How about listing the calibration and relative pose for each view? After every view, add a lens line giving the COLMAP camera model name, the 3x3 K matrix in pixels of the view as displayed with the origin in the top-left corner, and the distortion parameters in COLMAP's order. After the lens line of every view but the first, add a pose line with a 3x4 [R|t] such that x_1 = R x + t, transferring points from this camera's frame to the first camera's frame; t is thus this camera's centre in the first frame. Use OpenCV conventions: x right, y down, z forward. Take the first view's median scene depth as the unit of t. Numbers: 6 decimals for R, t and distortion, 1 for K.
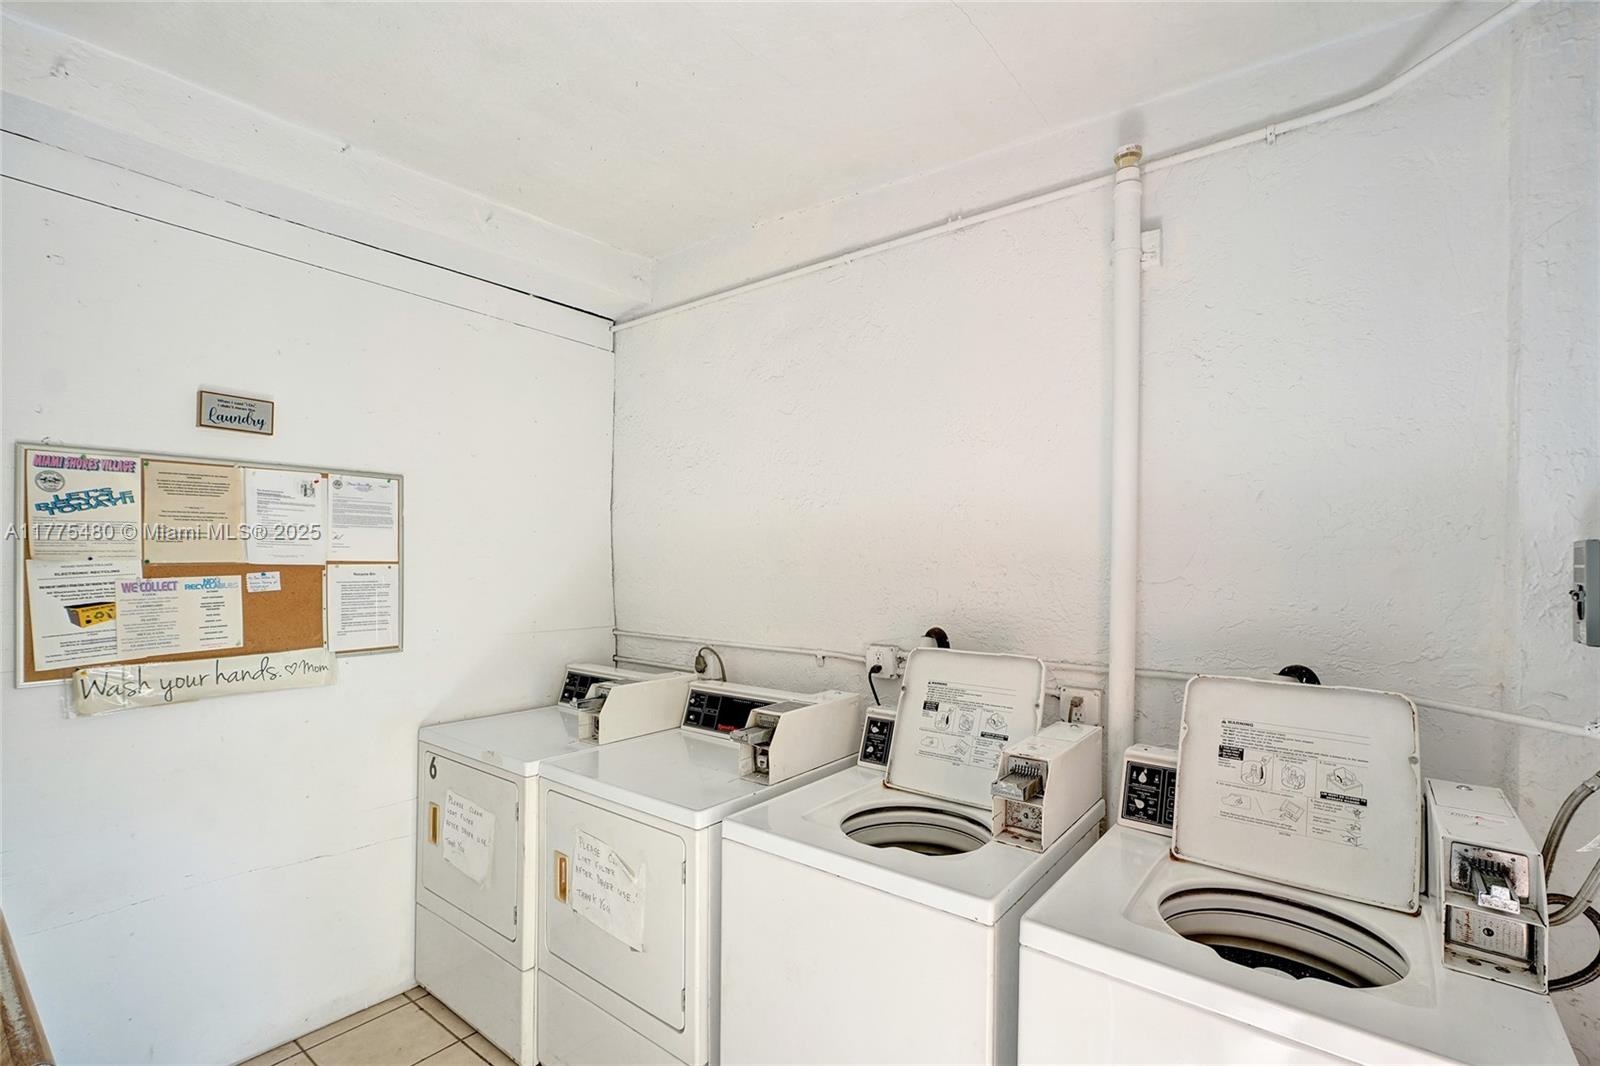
lens RADIAL K [[714.3, 0, 790.8], [0, 714.3, 551.0], [0, 0, 1]] dist [-0.016375, 0.008084]
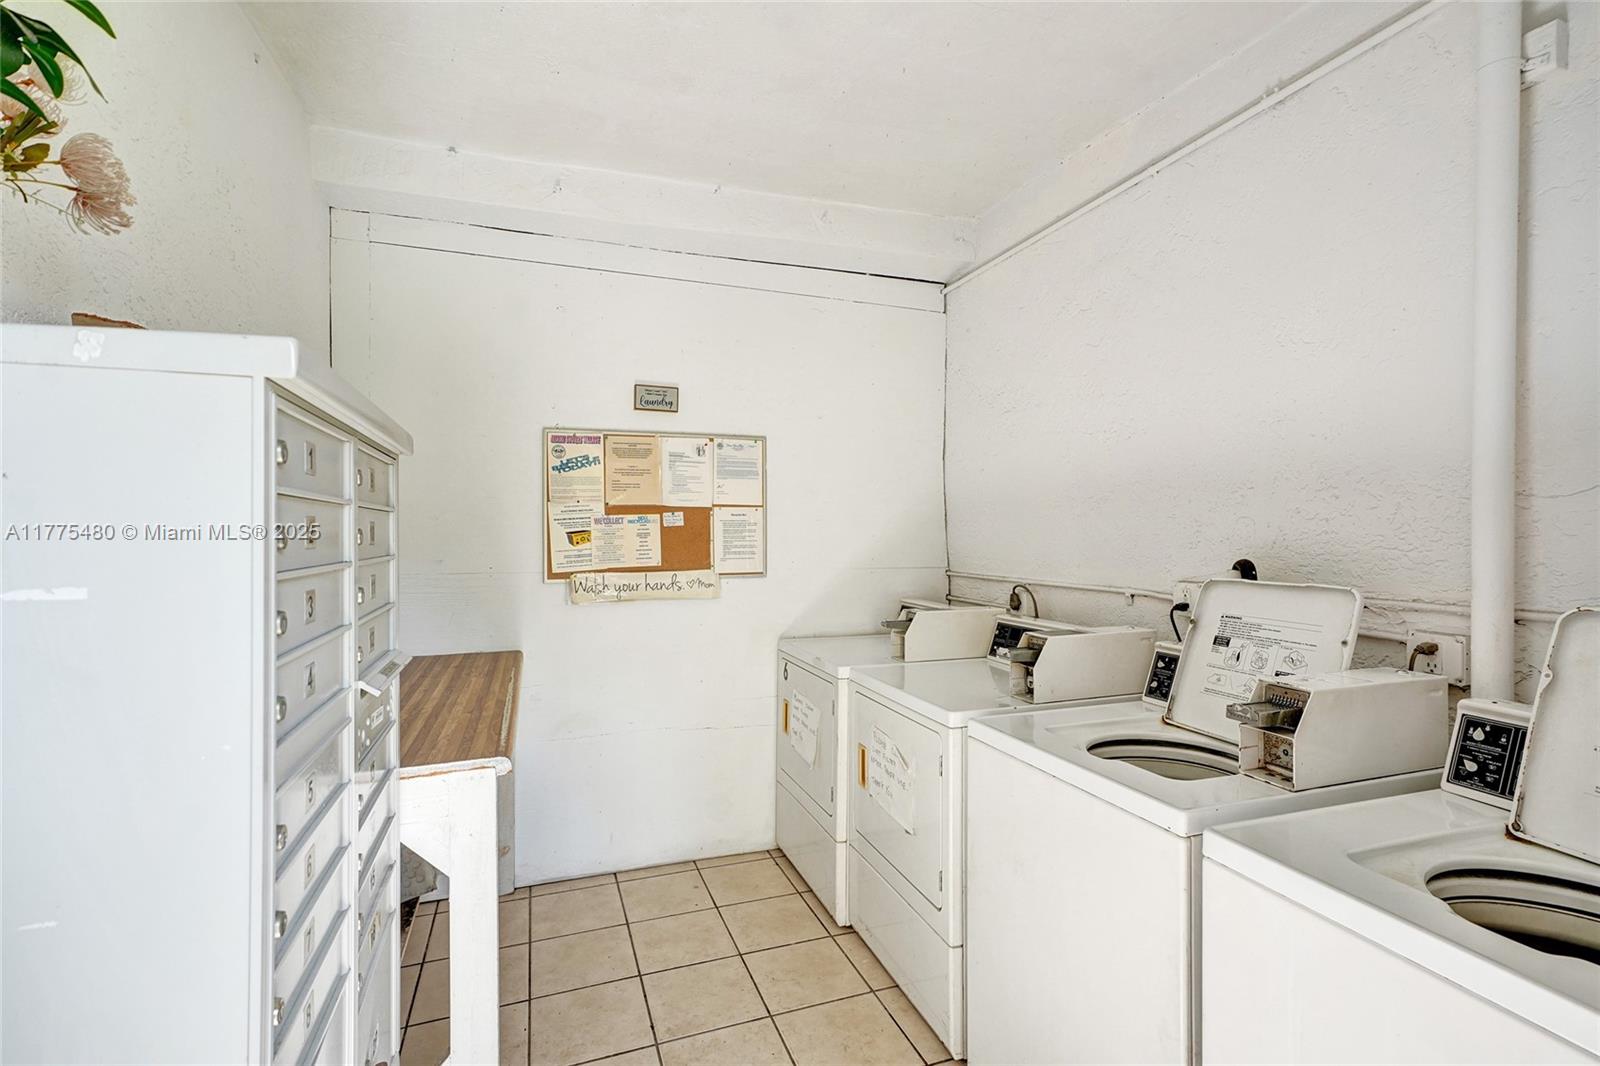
lens RADIAL K [[719.8, 0, 801.2], [0, 719.8, 517.9], [0, 0, 1]] dist [0.002016, 0.000598]
pose [[0.850167, -0.013408, -0.526342, 0.215070], [0.010177, 0.999907, -0.009033, 0.060108], [0.526414, 0.002323, 0.850225, -0.057797]]
